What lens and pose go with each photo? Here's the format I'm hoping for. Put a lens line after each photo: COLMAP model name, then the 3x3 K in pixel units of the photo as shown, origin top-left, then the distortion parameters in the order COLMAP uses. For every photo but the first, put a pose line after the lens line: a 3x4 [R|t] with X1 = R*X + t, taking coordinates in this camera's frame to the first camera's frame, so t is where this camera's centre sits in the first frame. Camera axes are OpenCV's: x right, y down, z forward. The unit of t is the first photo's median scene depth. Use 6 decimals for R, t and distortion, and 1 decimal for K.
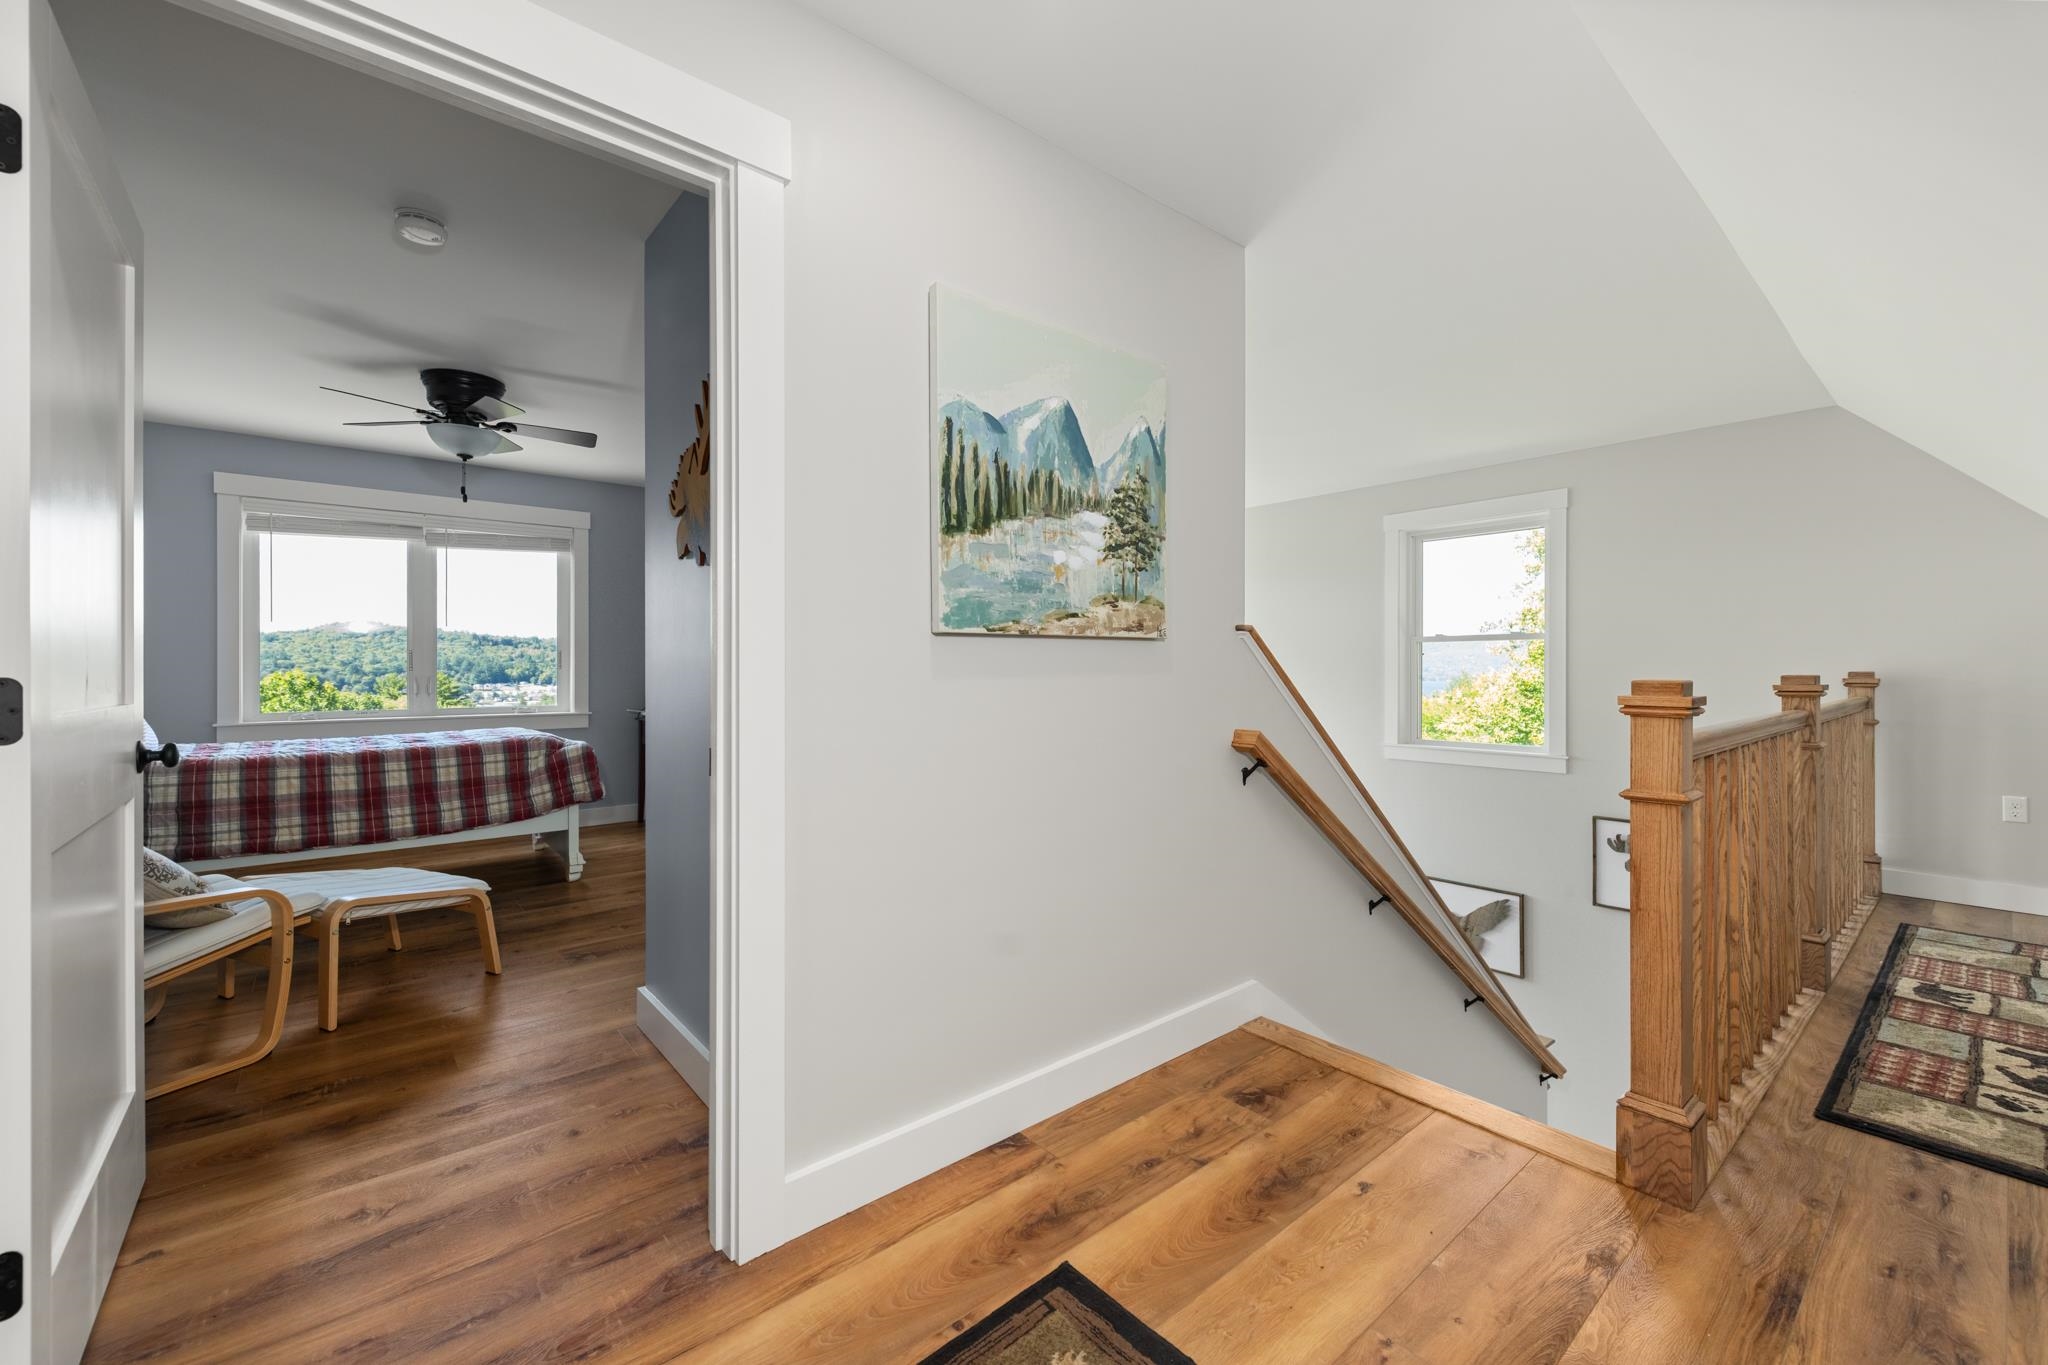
lens RADIAL K [[801.1, 0, 1032.5], [0, 801.1, 670.8], [0, 0, 1]] dist [0.012211, -0.004095]
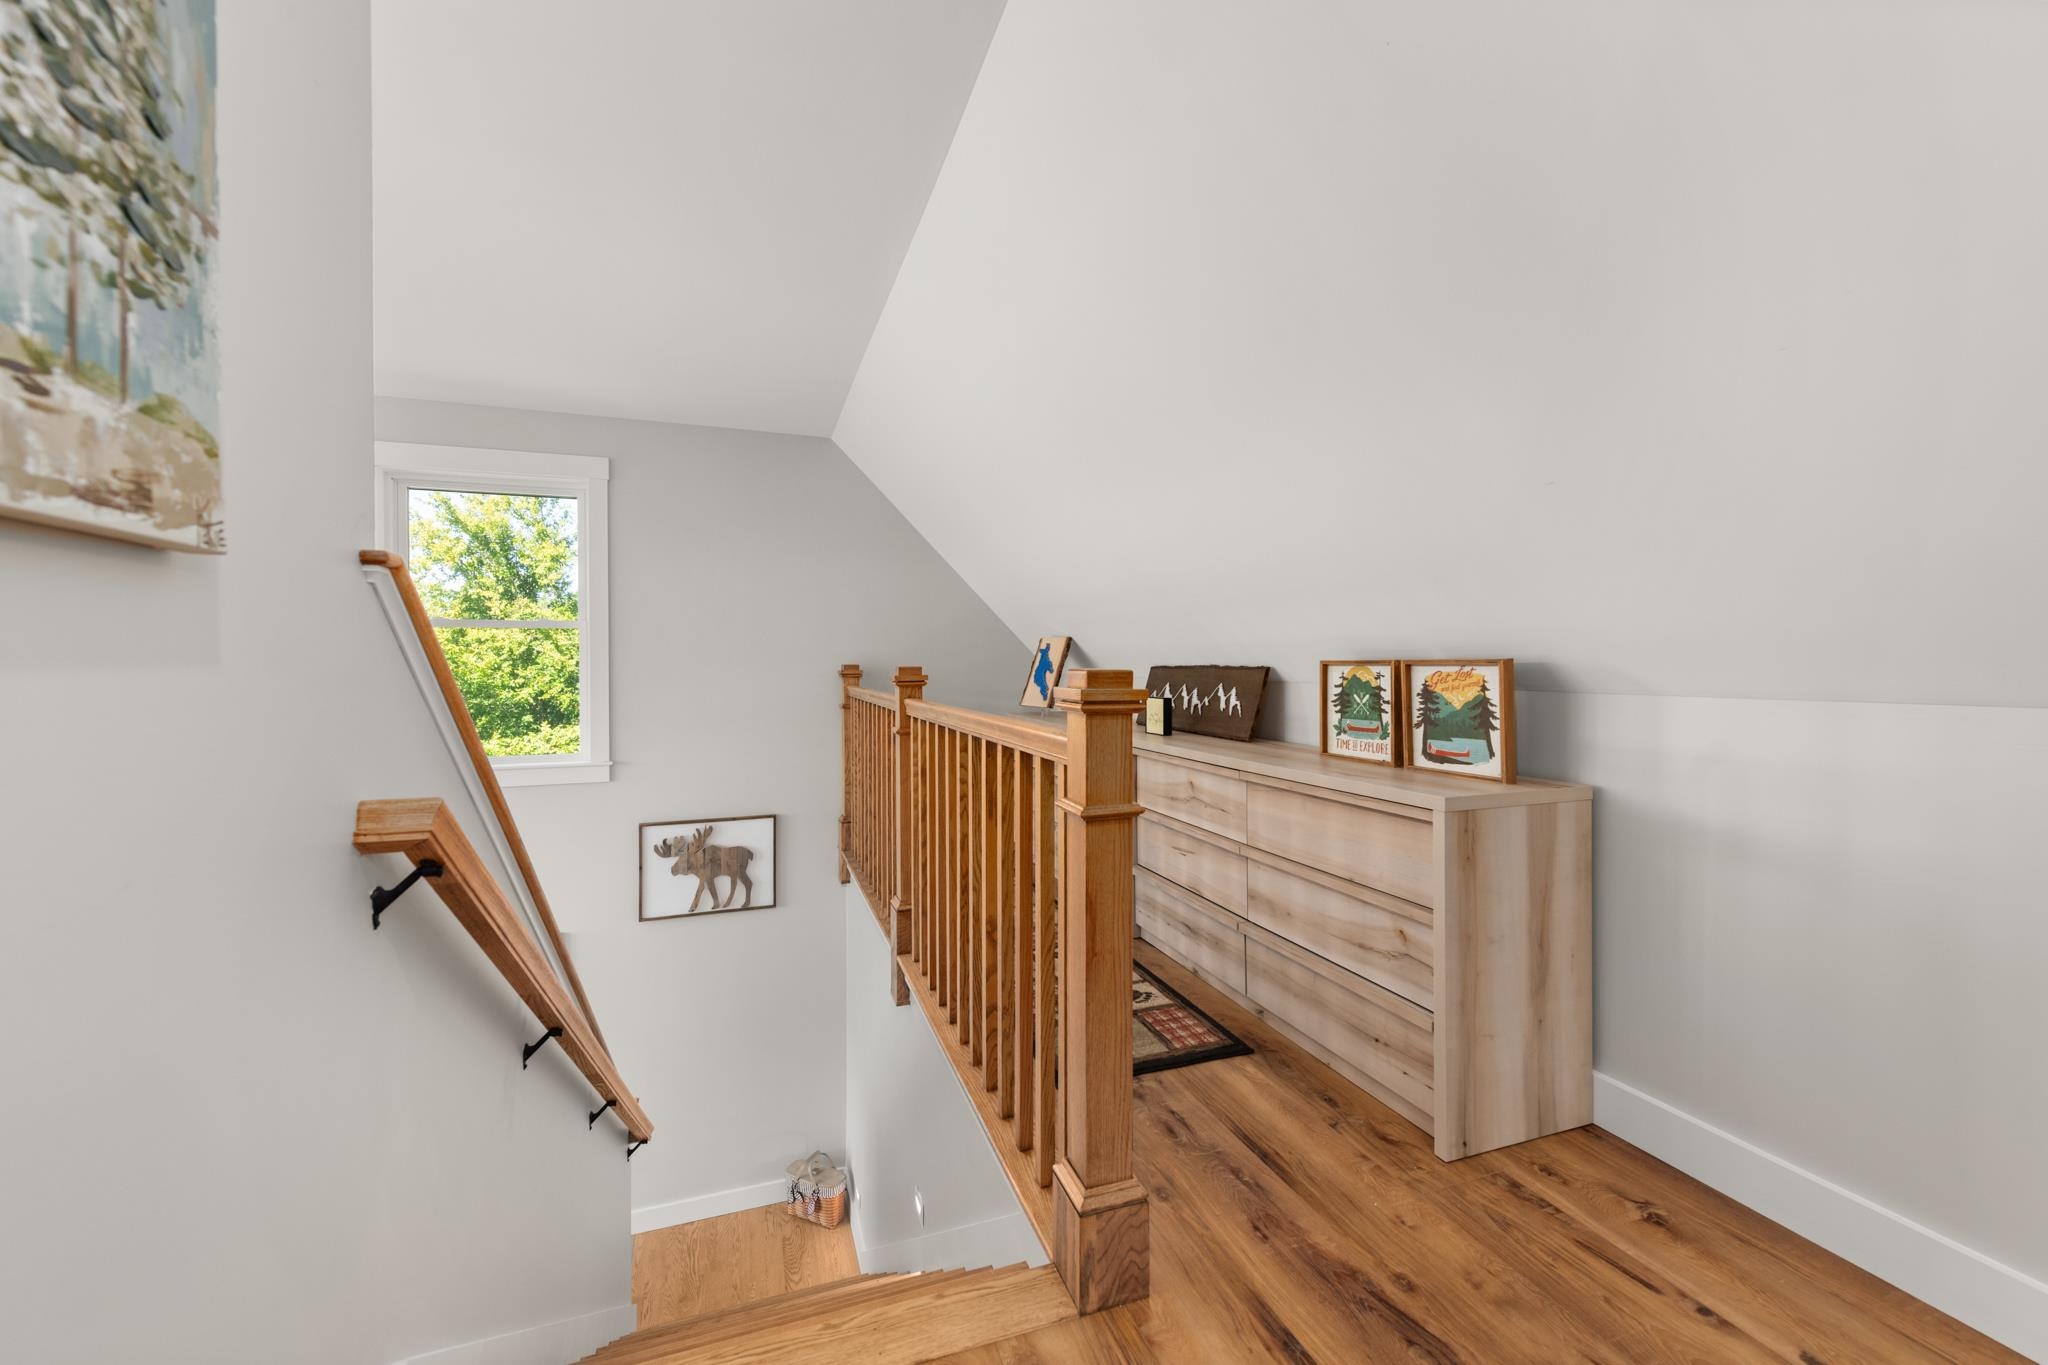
lens RADIAL K [[801.1, 0, 992.0], [0, 801.1, 667.3], [0, 0, 1]] dist [0.012211, -0.004095]
pose [[0.356280, -0.004459, 0.934369, -0.023689], [0.005422, 0.999982, 0.002704, 0.005195], [-0.934363, 0.004103, 0.356298, 0.658335]]
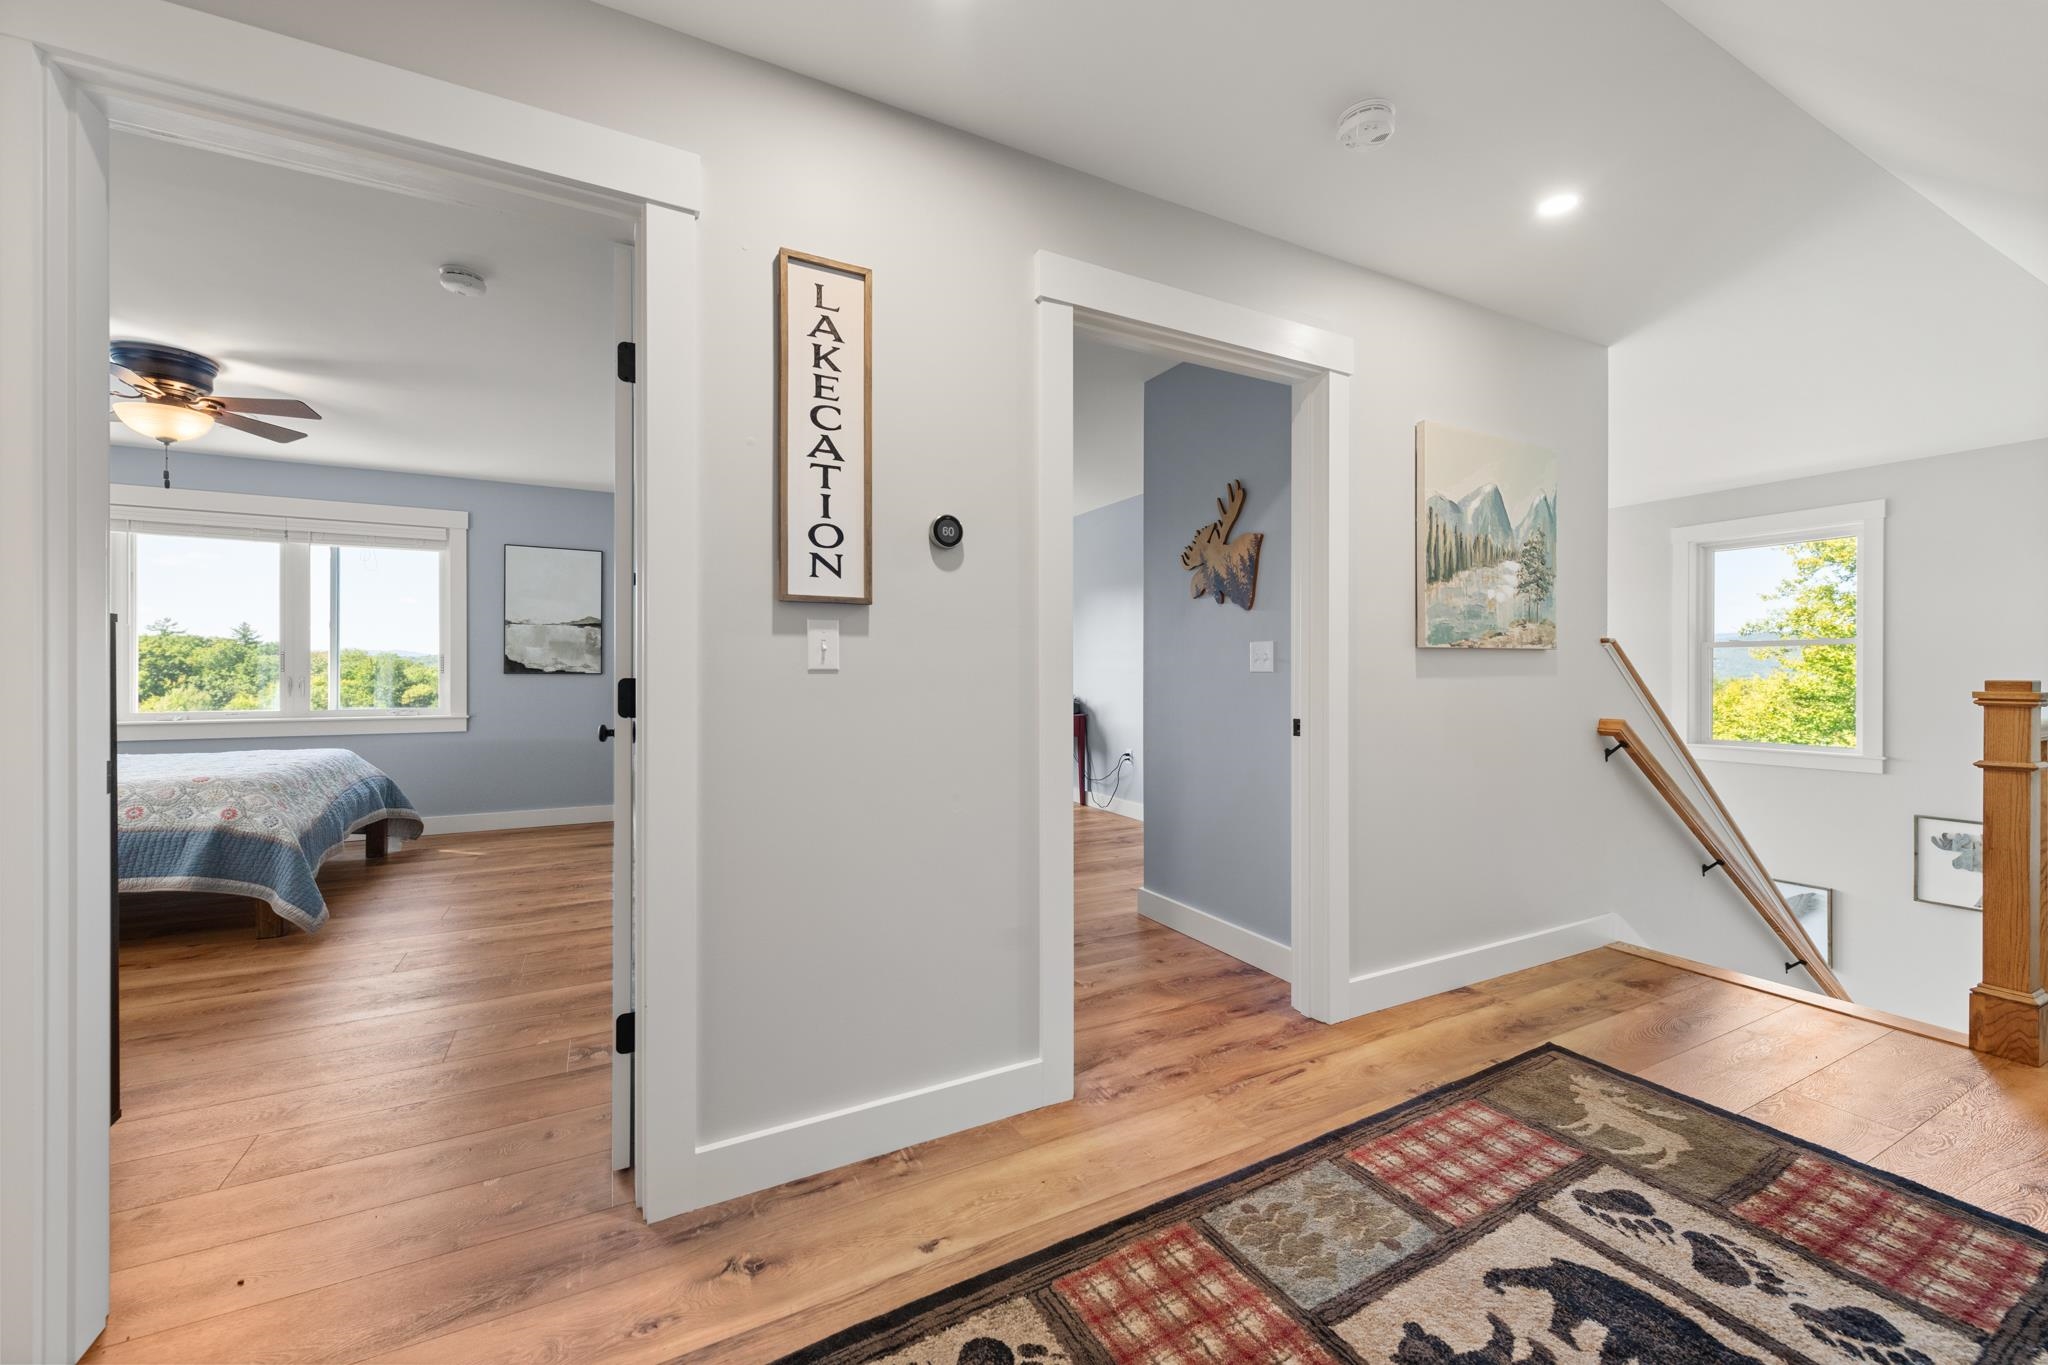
lens RADIAL K [[801.1, 0, 1007.0], [0, 801.1, 675.8], [0, 0, 1]] dist [0.012211, -0.004095]
pose [[0.977223, 0.002027, -0.212207, -0.495639], [-0.002064, 0.999998, 0.000047, 0.006939], [0.212207, 0.000392, 0.977225, -0.583533]]
